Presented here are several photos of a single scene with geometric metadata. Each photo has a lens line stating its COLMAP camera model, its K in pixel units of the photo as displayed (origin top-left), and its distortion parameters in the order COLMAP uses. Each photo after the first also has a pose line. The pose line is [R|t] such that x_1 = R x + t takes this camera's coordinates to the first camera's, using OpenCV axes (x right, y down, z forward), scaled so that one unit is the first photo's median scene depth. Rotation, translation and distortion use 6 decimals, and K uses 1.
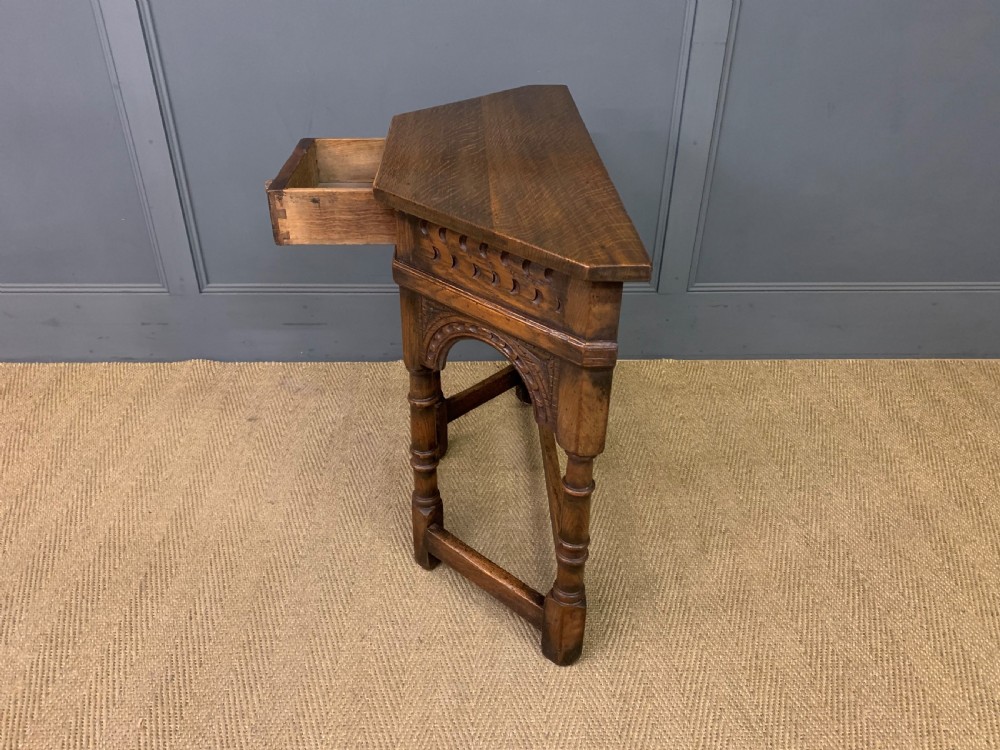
lens RADIAL K [[765.3, 0, 500.9], [0, 765.3, 393.8], [0, 0, 1]] dist [0.016856, -0.003425]
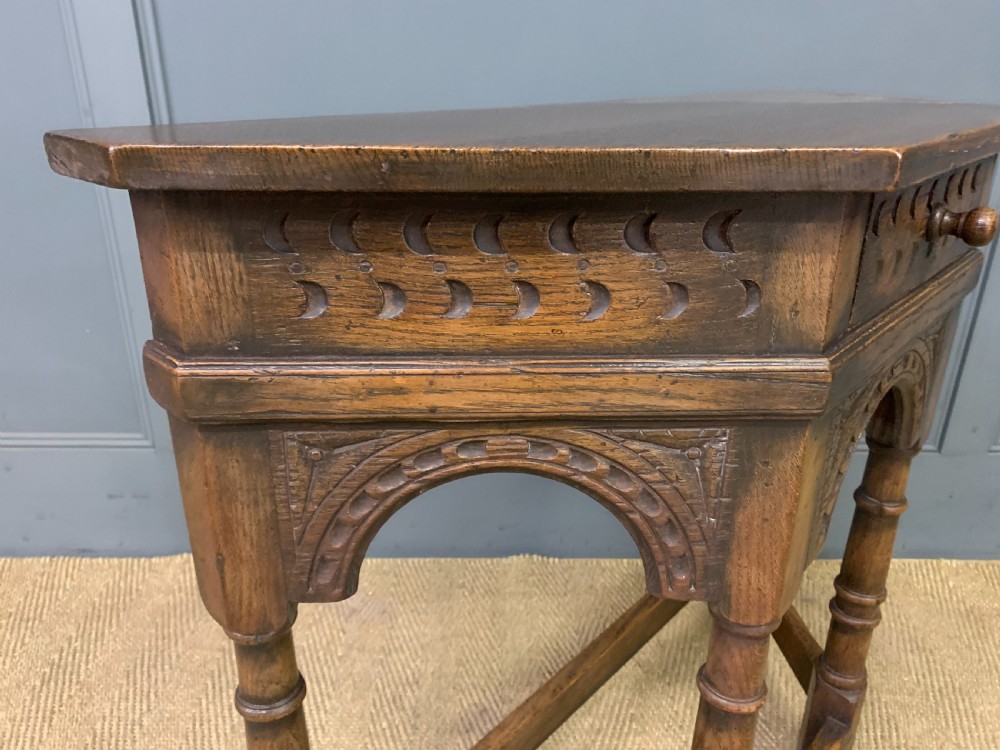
lens RADIAL K [[765.3, 0, 498.6], [0, 765.3, 389.8], [0, 0, 1]] dist [0.016856, -0.003425]
pose [[0.999685, 0.006559, -0.024236, -0.142271], [-0.010796, 0.983776, -0.179075, -0.071280], [0.022669, 0.179280, 0.983537, 0.394871]]
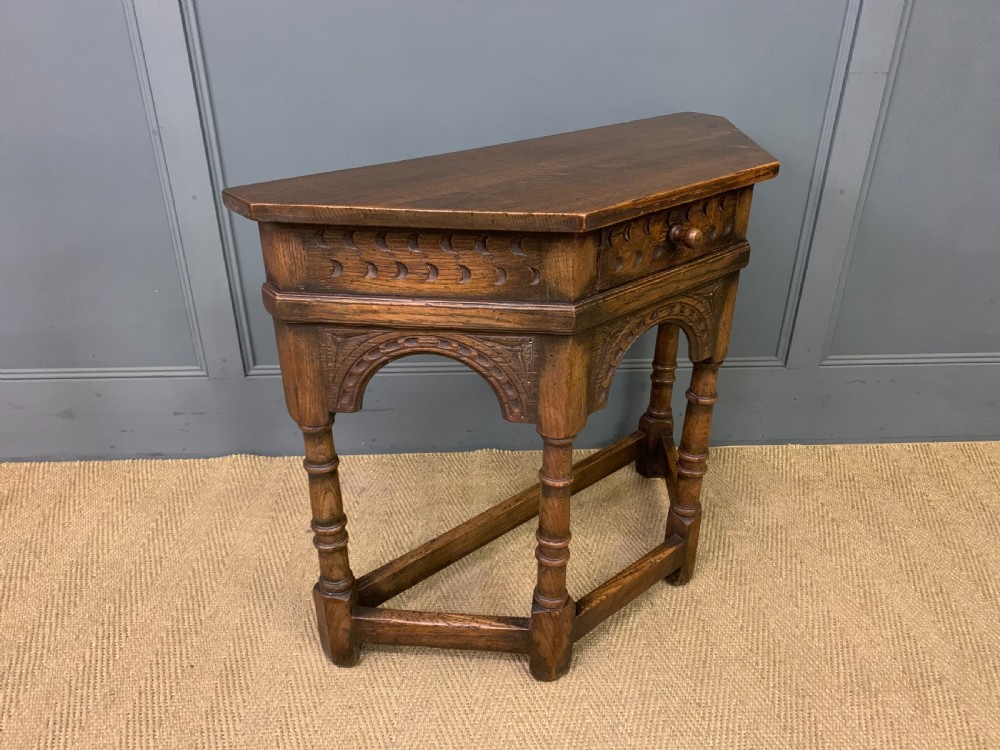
lens RADIAL K [[765.3, 0, 504.4], [0, 765.3, 382.6], [0, 0, 1]] dist [0.016856, -0.003425]
pose [[0.999826, -0.014520, 0.011748, -0.123092], [0.015559, 0.995476, -0.093731, -0.042525], [-0.010334, 0.093897, 0.995528, 0.167981]]
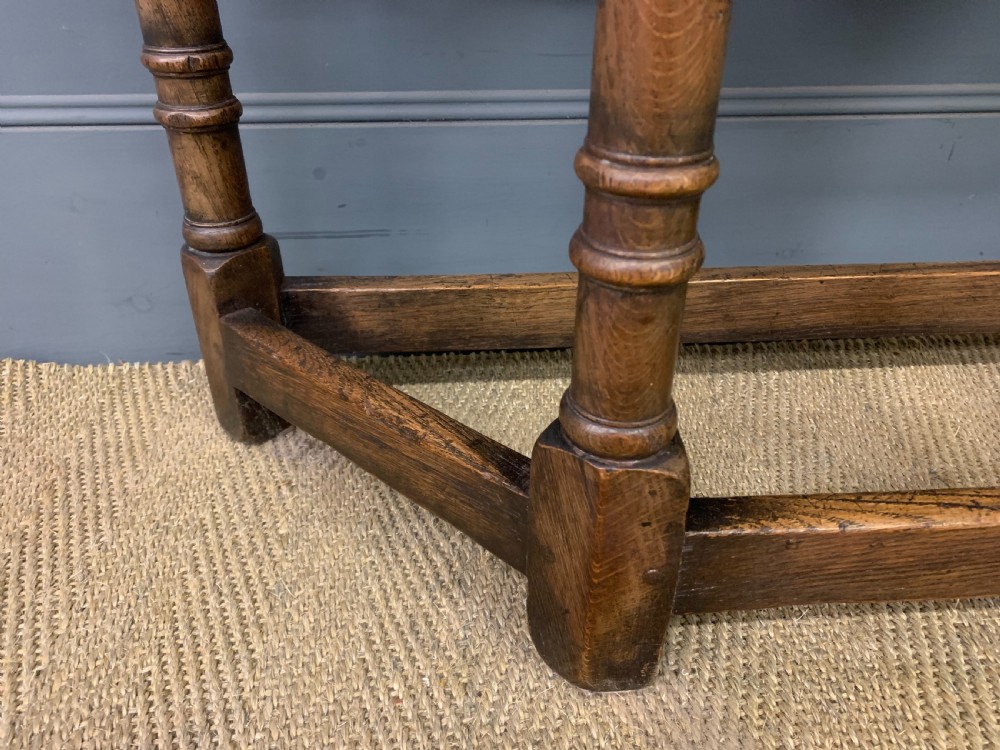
lens RADIAL K [[765.3, 0, 506.4], [0, 765.3, 385.1], [0, 0, 1]] dist [0.016856, -0.003425]
pose [[0.998864, -0.030441, 0.036650, -0.204463], [0.031448, 0.999135, -0.027218, -0.019521], [-0.035790, 0.028339, 0.998957, 0.721806]]
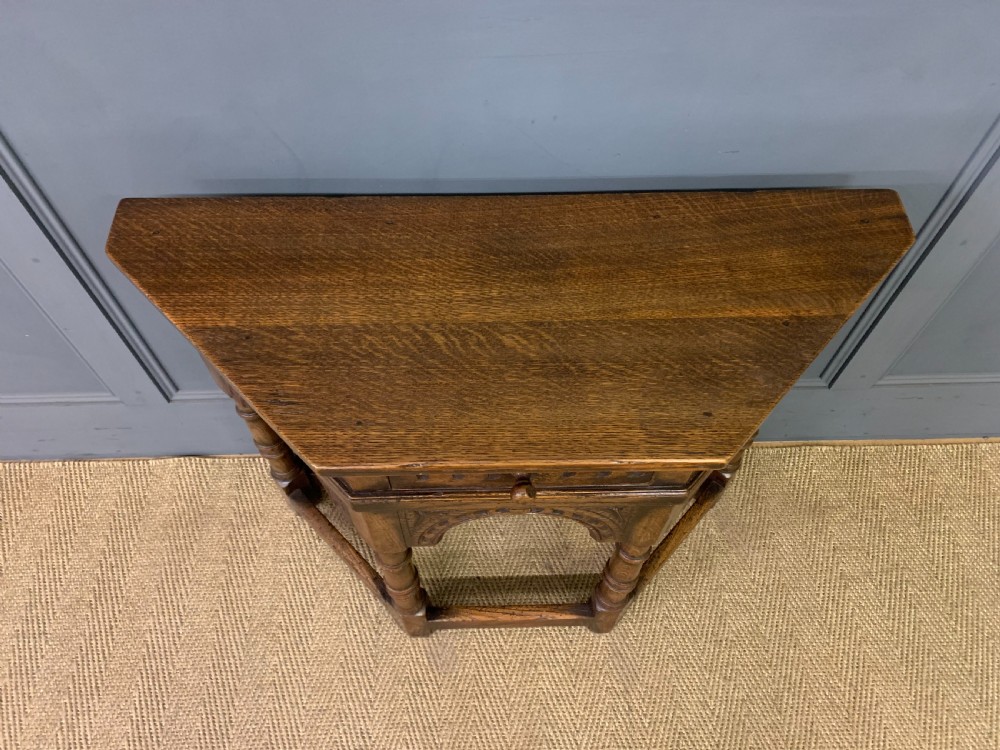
lens RADIAL K [[765.3, 0, 504.5], [0, 765.3, 381.8], [0, 0, 1]] dist [0.016856, -0.003425]
pose [[0.999975, 0.002278, -0.006749, -0.087954], [0.000703, 0.911280, 0.411786, -0.443793], [0.007088, -0.411781, 0.911255, 0.388442]]
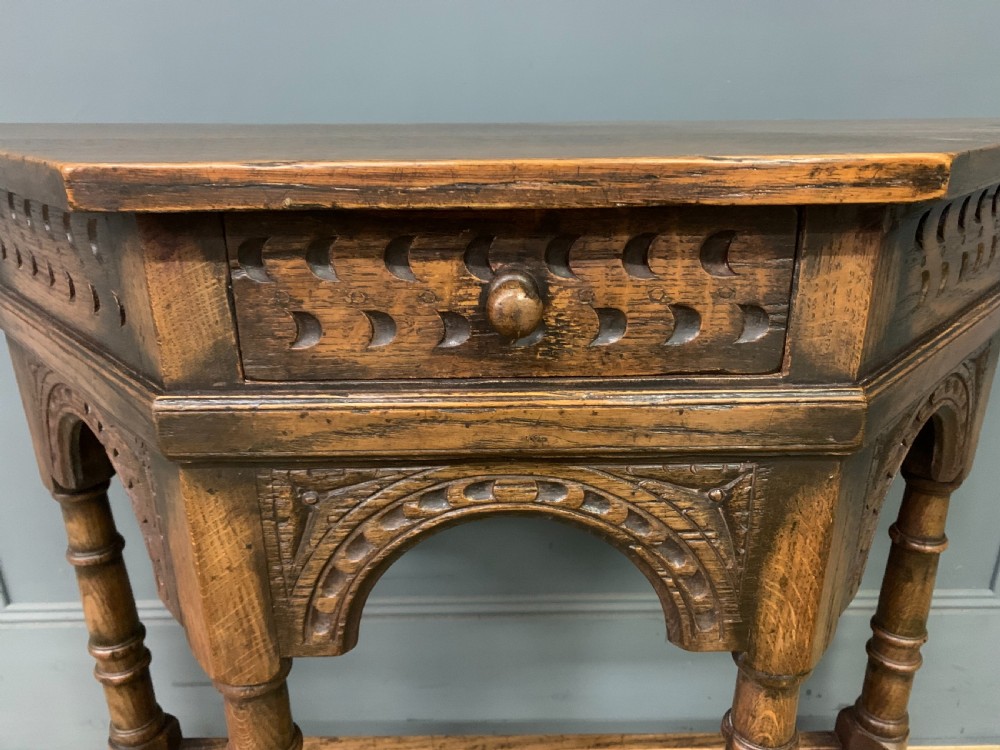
lens RADIAL K [[765.3, 0, 507.6], [0, 765.3, 377.4], [0, 0, 1]] dist [0.016856, -0.003425]
pose [[0.999543, -0.012753, -0.027416, -0.077760], [0.006217, 0.974003, -0.226449, -0.172510], [0.029591, 0.226175, 0.973637, 0.551047]]
